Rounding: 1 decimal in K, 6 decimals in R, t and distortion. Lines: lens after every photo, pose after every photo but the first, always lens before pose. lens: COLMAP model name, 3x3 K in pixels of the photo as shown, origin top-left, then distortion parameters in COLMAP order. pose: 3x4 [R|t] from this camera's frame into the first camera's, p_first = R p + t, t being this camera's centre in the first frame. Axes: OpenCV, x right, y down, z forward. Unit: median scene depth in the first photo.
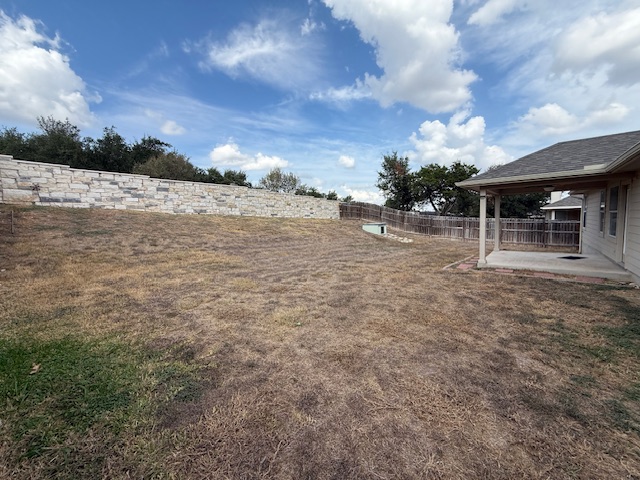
lens RADIAL K [[254.7, 0, 323.8], [0, 254.7, 242.5], [0, 0, 1]] dist [0.004203, -0.001678]
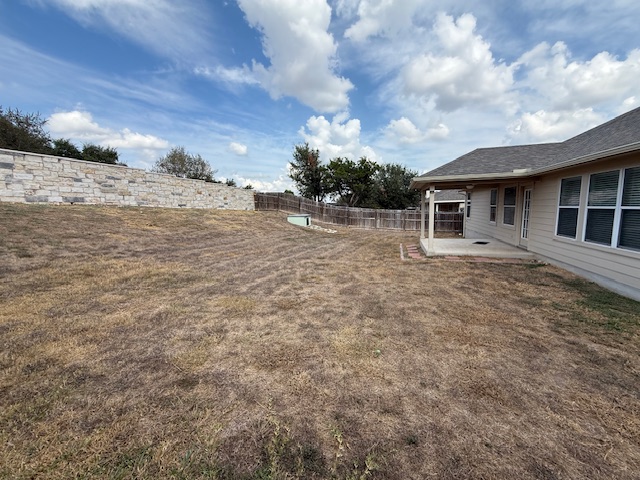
lens RADIAL K [[254.7, 0, 318.6], [0, 254.7, 235.4], [0, 0, 1]] dist [0.004203, -0.001678]
pose [[0.920406, -0.038078, 0.389104, -0.111608], [0.034040, 0.999271, 0.017270, -0.010944], [-0.389478, -0.002650, 0.921032, 0.072485]]
